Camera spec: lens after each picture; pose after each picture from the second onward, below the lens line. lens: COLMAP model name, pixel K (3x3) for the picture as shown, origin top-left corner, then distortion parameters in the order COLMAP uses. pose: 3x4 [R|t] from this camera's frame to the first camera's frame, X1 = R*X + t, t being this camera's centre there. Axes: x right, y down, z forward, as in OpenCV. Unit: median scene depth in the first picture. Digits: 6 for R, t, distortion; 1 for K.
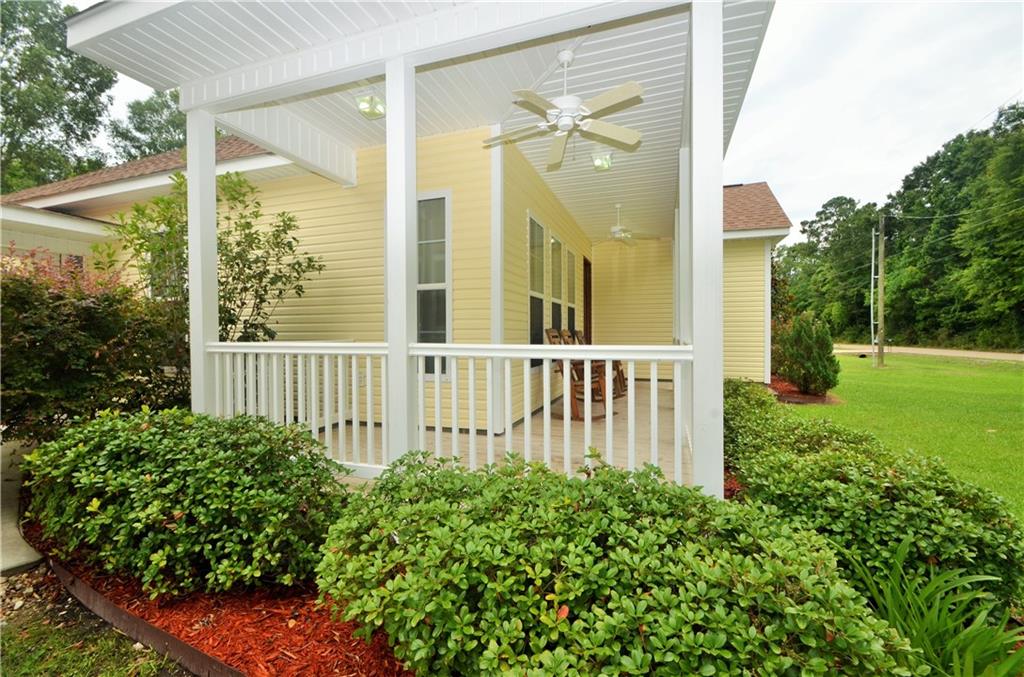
lens RADIAL K [[450.0, 0, 496.0], [0, 450.0, 338.0], [0, 0, 1]] dist [0.002231, -0.007126]
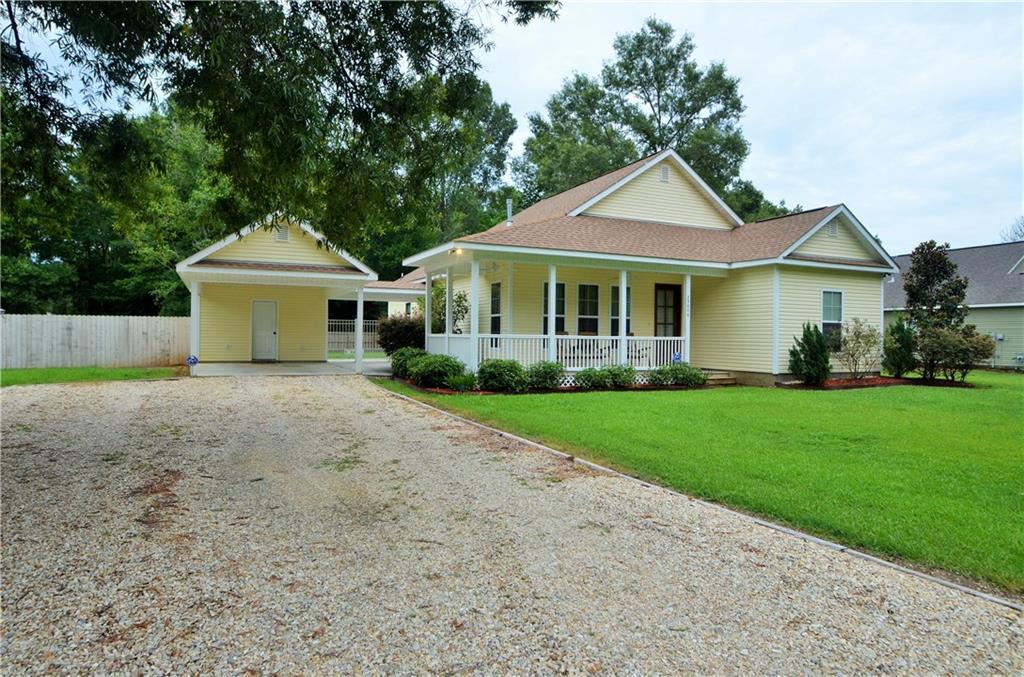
lens RADIAL K [[627.8, 0, 512.0], [0, 627.8, 338.5], [0, 0, 1]] dist [-0.030274, -0.000145]
pose [[0.712121, 0.017481, -0.701839, 1.920150], [-0.017488, 0.999821, 0.007159, 0.003206], [0.701839, 0.007176, 0.712299, -1.254631]]
